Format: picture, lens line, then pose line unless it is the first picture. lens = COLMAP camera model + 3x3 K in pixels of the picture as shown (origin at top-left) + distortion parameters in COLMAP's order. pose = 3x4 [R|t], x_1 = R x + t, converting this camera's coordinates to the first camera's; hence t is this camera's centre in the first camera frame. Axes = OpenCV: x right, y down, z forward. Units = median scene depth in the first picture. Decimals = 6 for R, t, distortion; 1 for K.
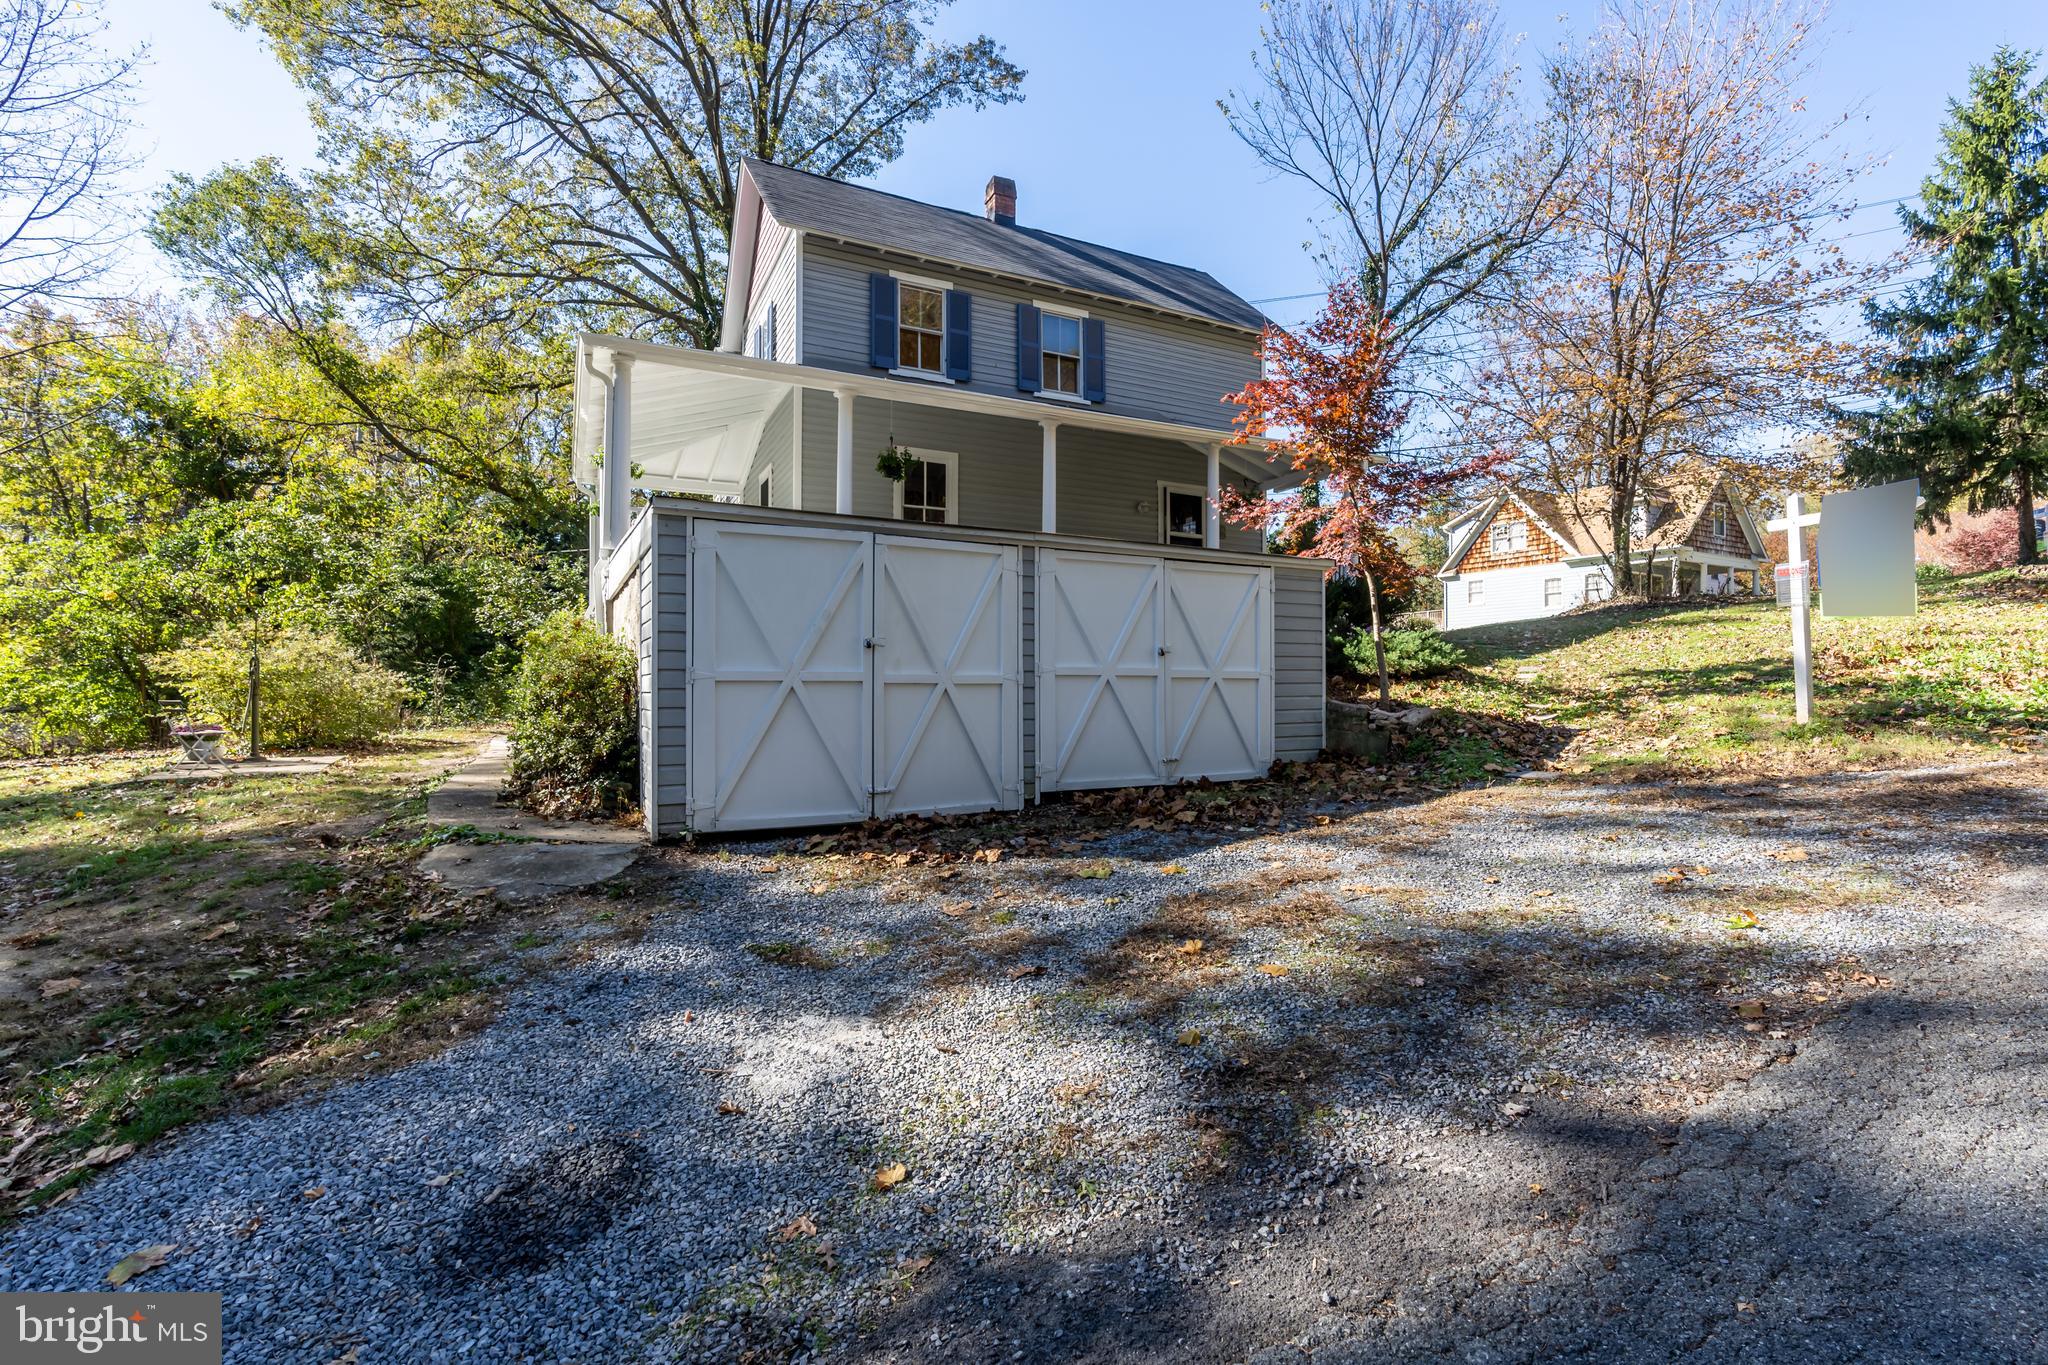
lens RADIAL K [[938.7, 0, 1056.6], [0, 938.7, 687.4], [0, 0, 1]] dist [0.001356, 0.000198]
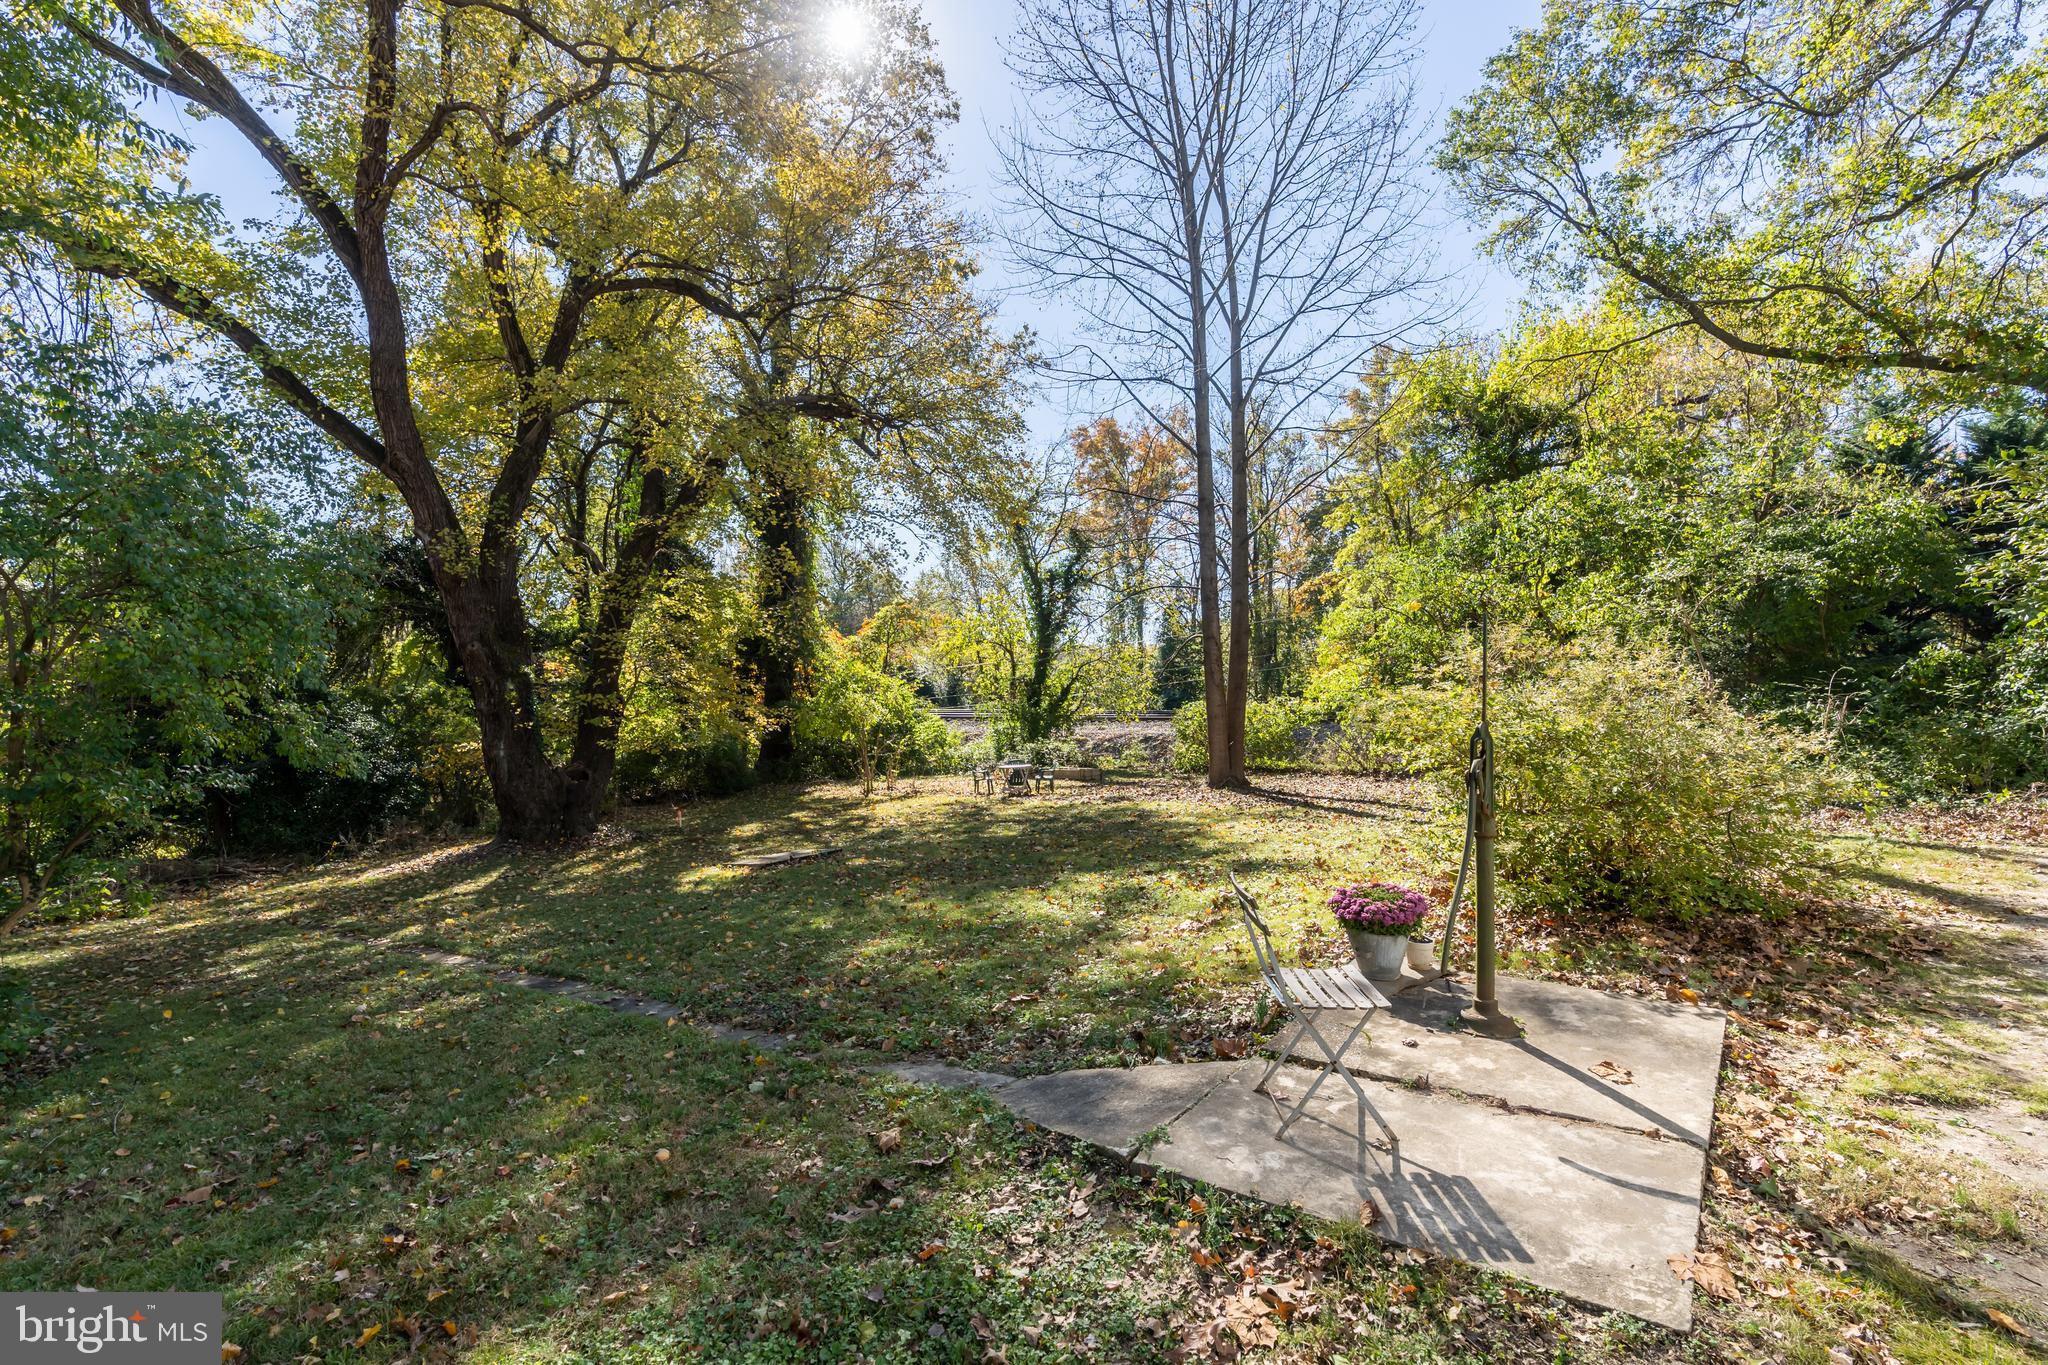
lens RADIAL K [[938.7, 0, 1056.6], [0, 938.7, 687.4], [0, 0, 1]] dist [0.001356, 0.000198]
pose [[0.359238, 0.000751, -0.933246, -0.283369], [0.002556, 0.999995, 0.001789, -0.023901], [0.933243, -0.003028, 0.359234, 0.353166]]
